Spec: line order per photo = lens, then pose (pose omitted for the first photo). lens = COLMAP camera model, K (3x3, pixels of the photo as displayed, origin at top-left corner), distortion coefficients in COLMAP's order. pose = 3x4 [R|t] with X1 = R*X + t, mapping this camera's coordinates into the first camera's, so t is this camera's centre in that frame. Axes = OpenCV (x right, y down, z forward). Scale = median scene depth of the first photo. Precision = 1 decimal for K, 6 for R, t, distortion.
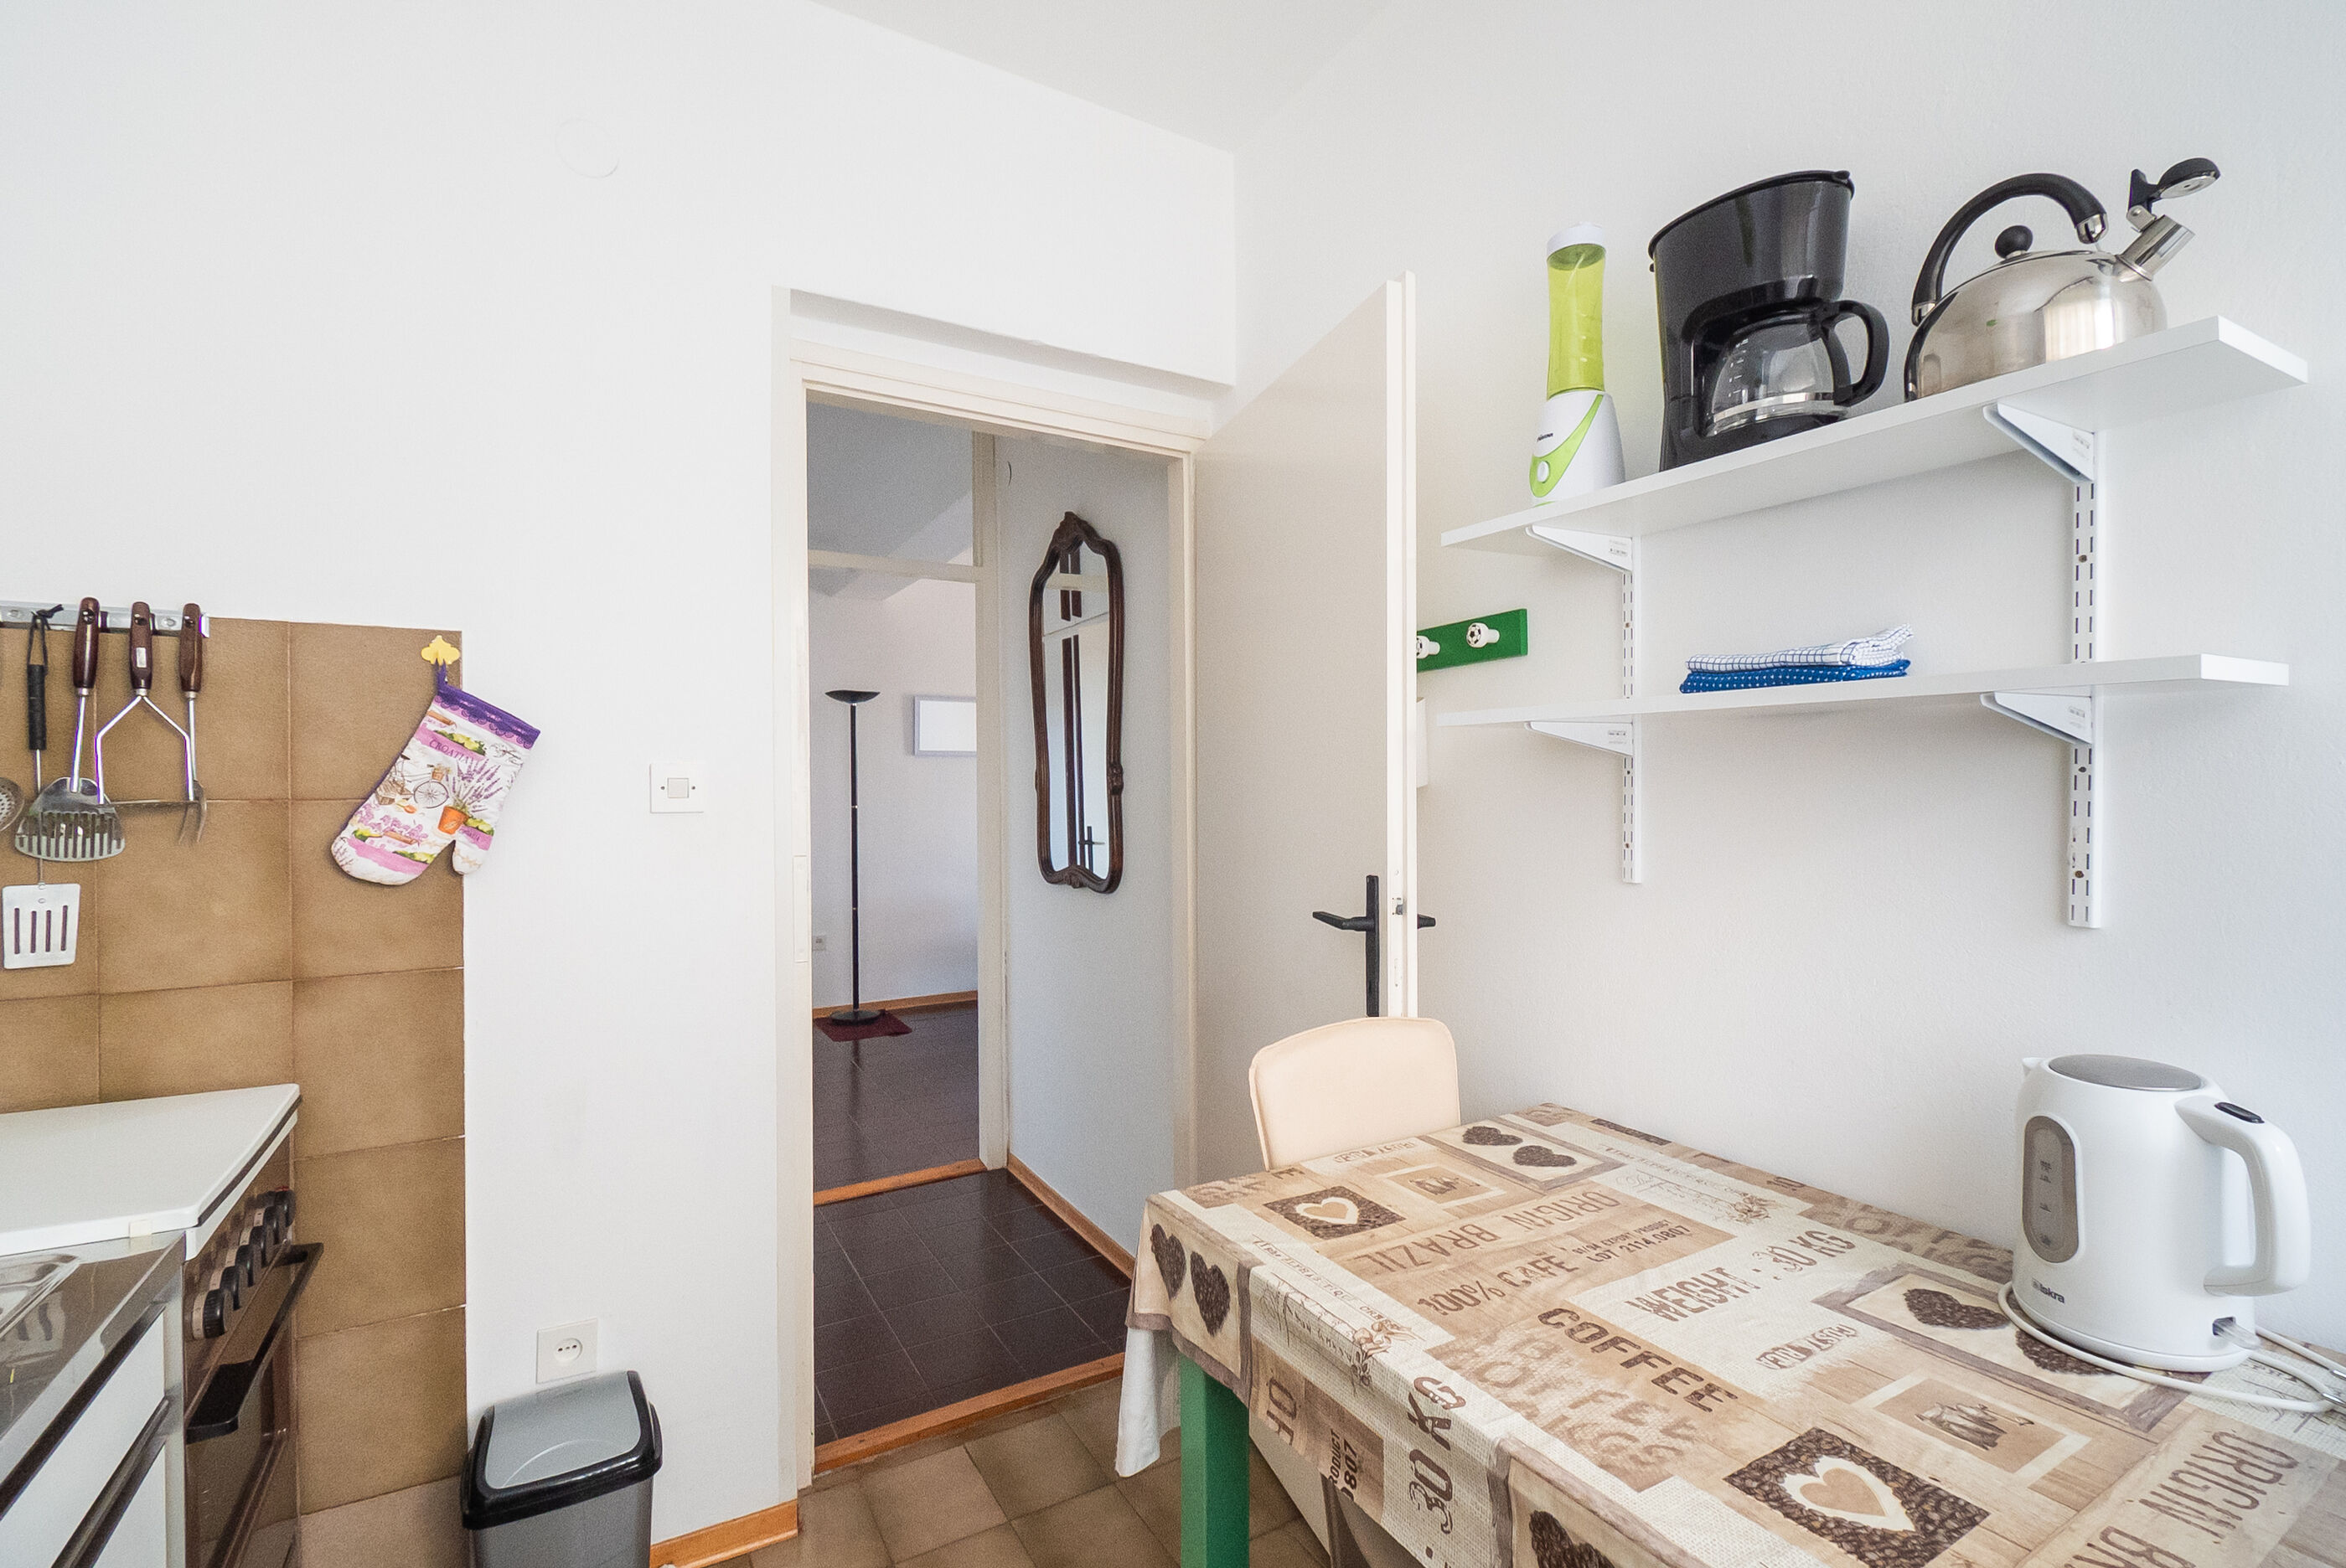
lens RADIAL K [[1050.4, 0, 1160.5], [0, 1050.4, 780.2], [0, 0, 1]] dist [0.005972, -0.009316]
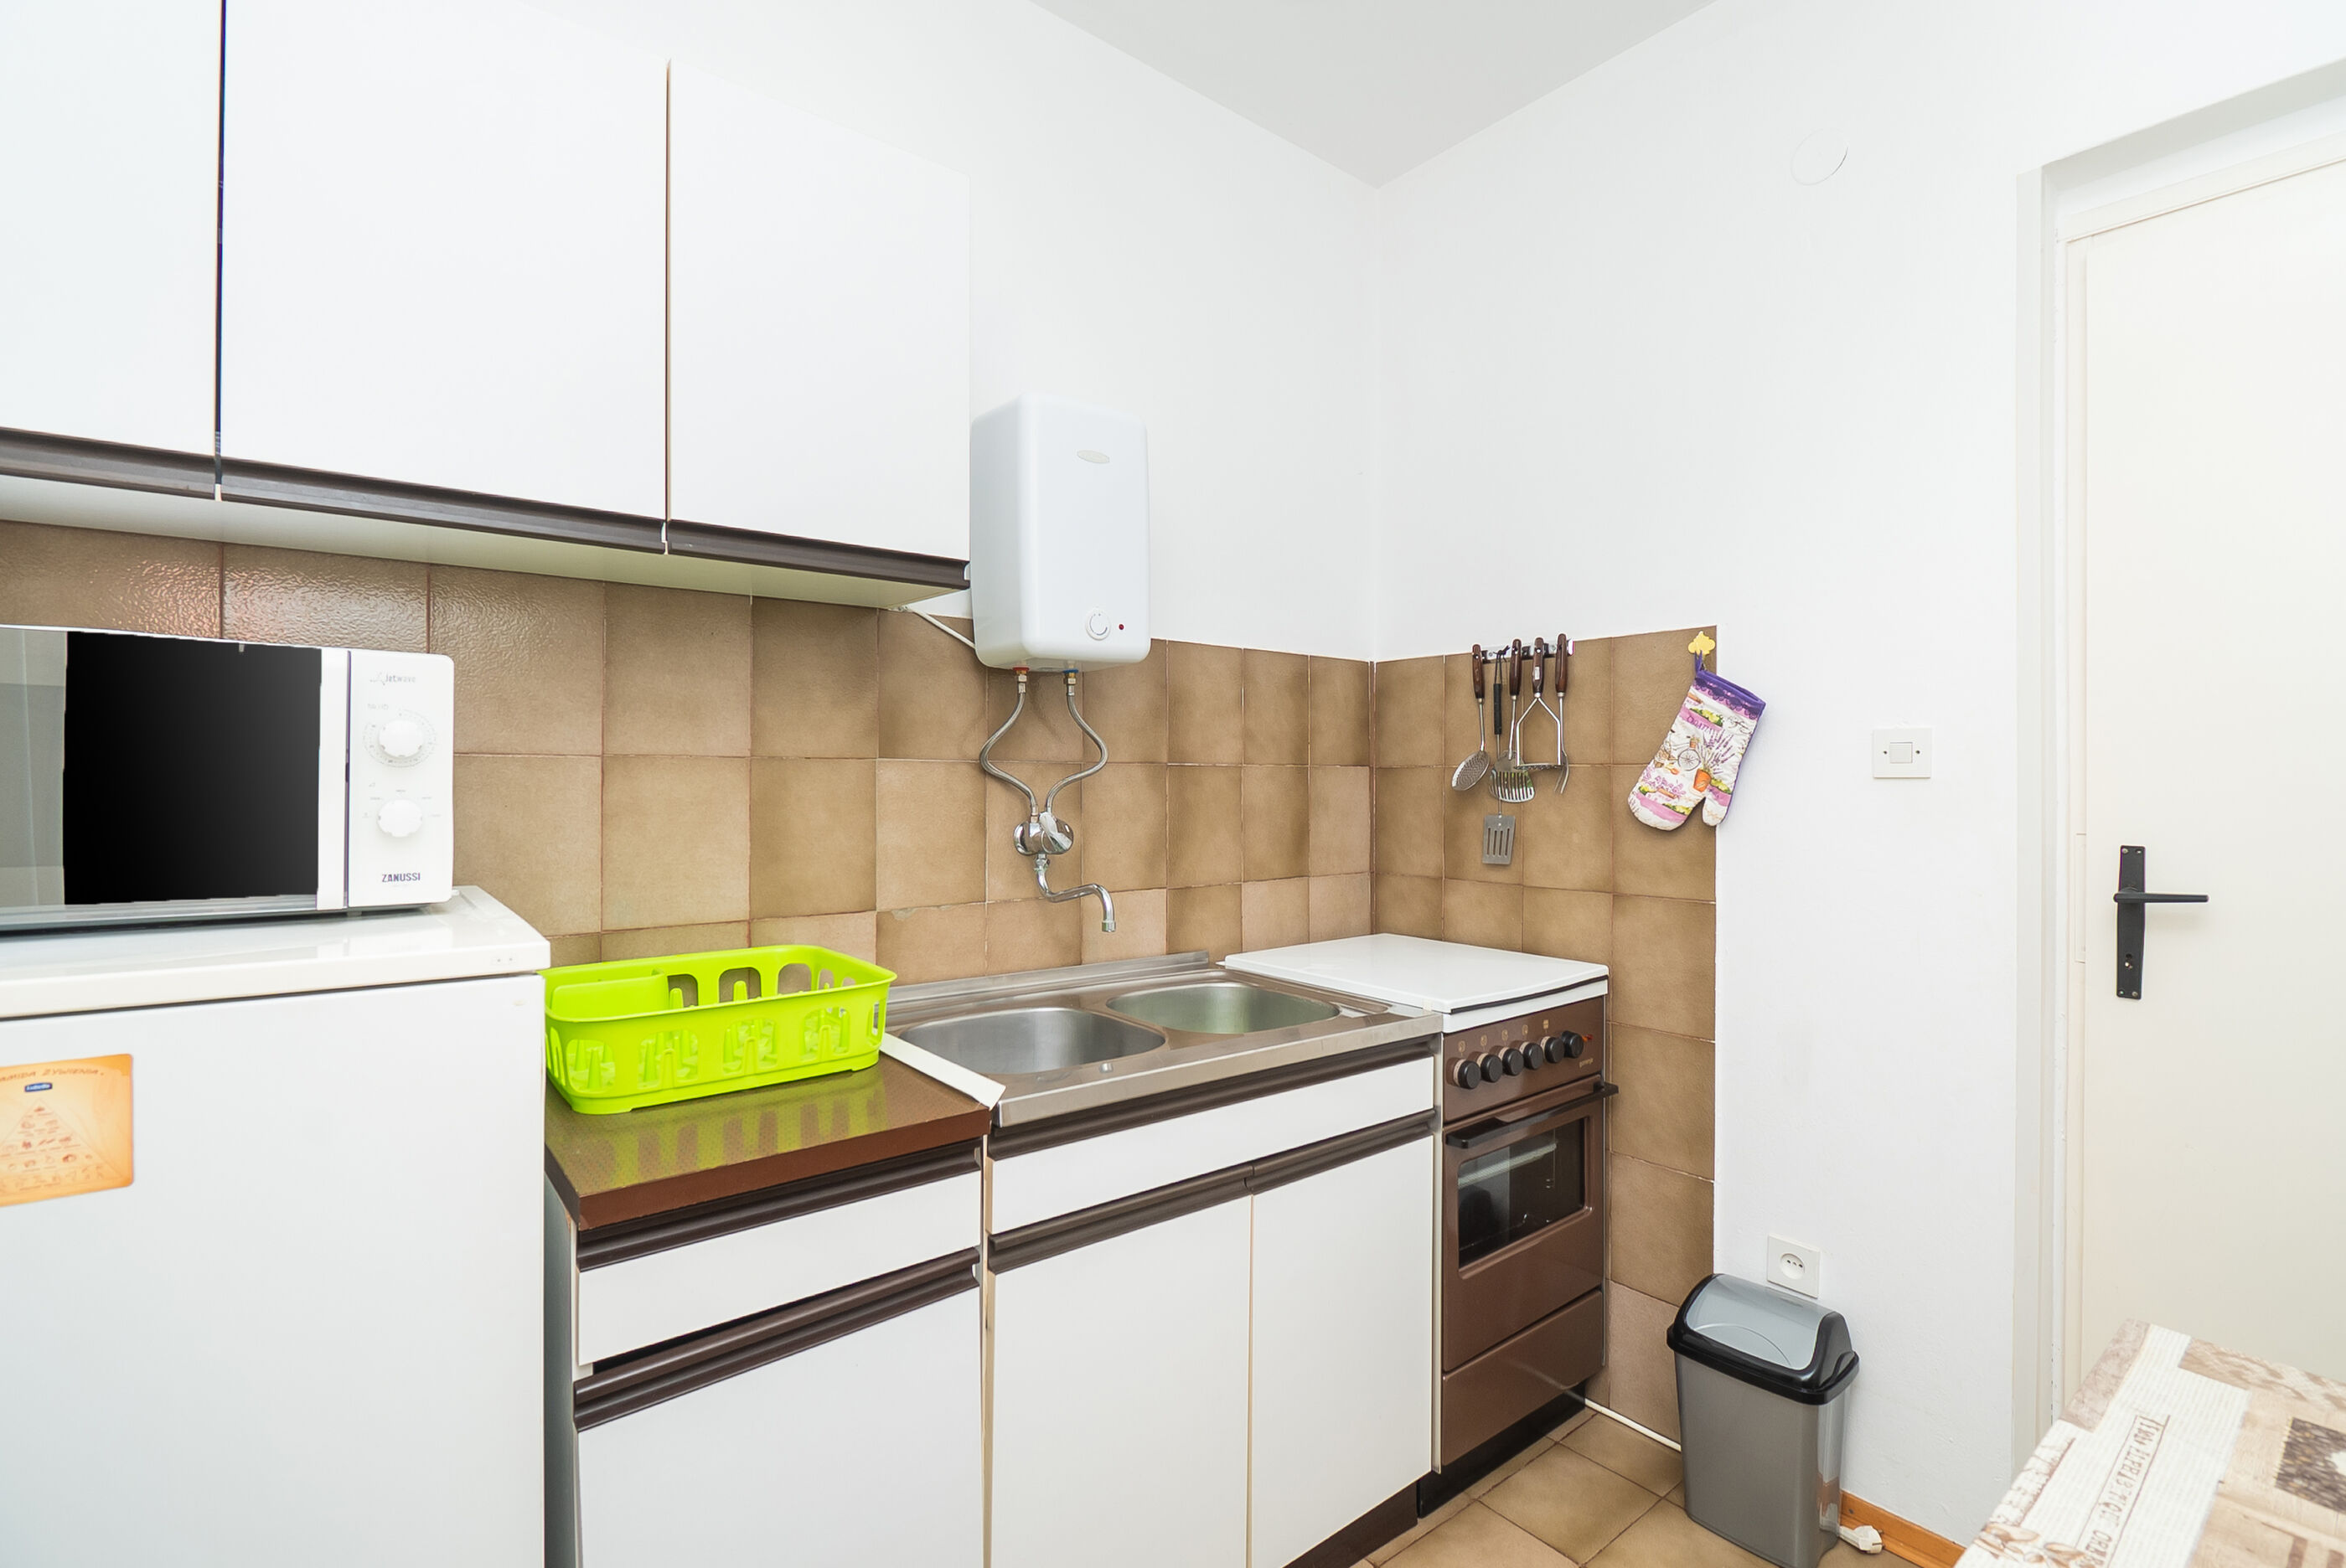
lens RADIAL K [[1050.4, 0, 1213.6], [0, 1050.4, 782.5], [0, 0, 1]] dist [0.005972, -0.009316]
pose [[0.169869, 0.007077, -0.985441, 0.524239], [0.002147, 0.999969, 0.007551, 0.035328], [0.985464, -0.003398, 0.169849, 0.274473]]
